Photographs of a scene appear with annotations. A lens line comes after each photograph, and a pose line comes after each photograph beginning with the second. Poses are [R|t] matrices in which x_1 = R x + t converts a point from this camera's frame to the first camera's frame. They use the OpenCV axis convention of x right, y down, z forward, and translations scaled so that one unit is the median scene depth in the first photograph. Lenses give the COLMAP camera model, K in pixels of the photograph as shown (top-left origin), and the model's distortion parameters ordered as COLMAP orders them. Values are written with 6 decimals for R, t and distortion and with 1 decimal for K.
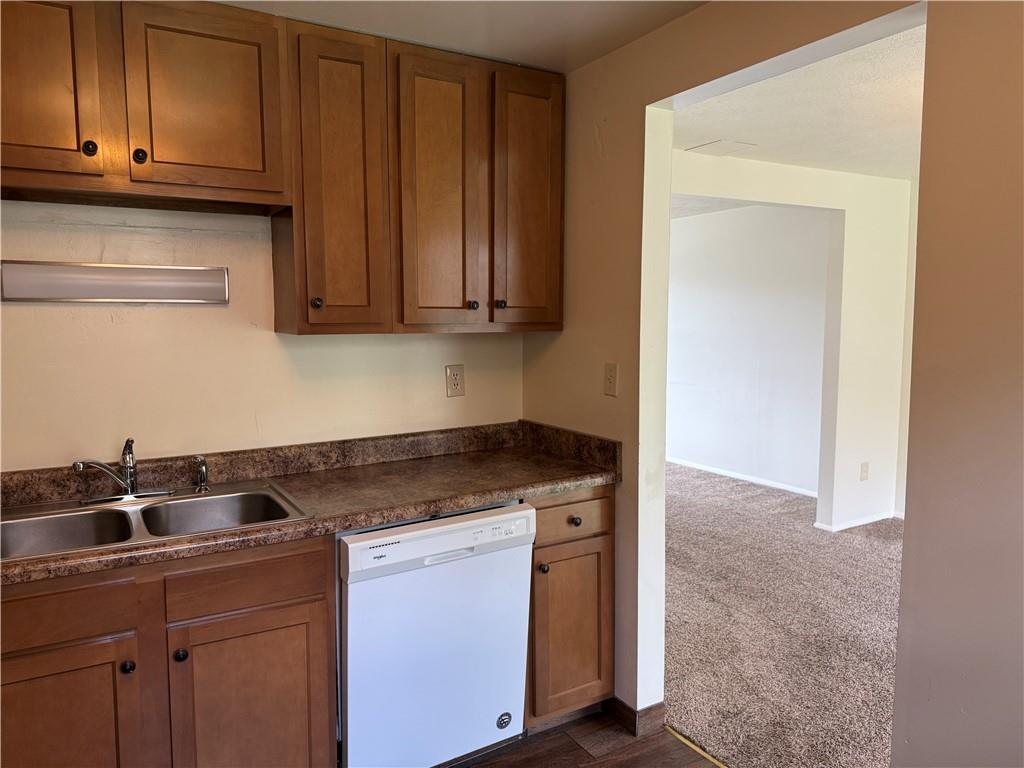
lens RADIAL K [[710.9, 0, 511.4], [0, 710.9, 383.8], [0, 0, 1]] dist [0.052548, -0.064605]
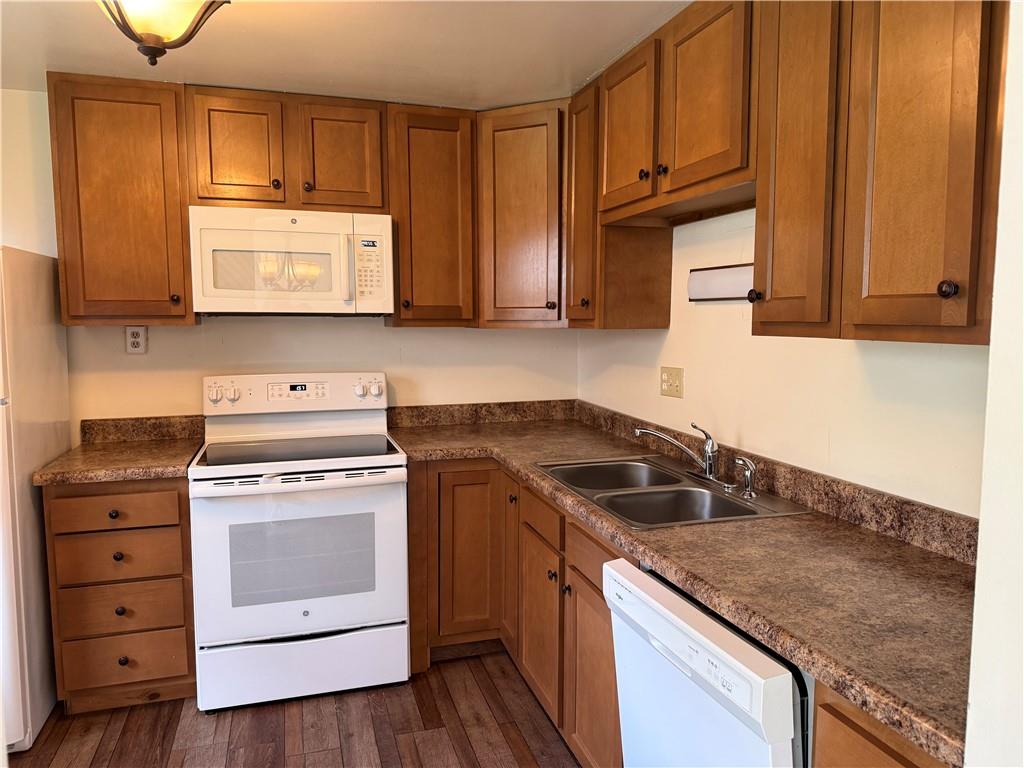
lens RADIAL K [[710.9, 0, 510.5], [0, 710.9, 388.2], [0, 0, 1]] dist [0.052548, -0.064605]
pose [[-0.258752, 0.096801, -0.961081, 0.500792], [-0.088895, 0.988357, 0.123482, -0.074268], [0.961845, 0.117387, -0.247134, 0.827623]]
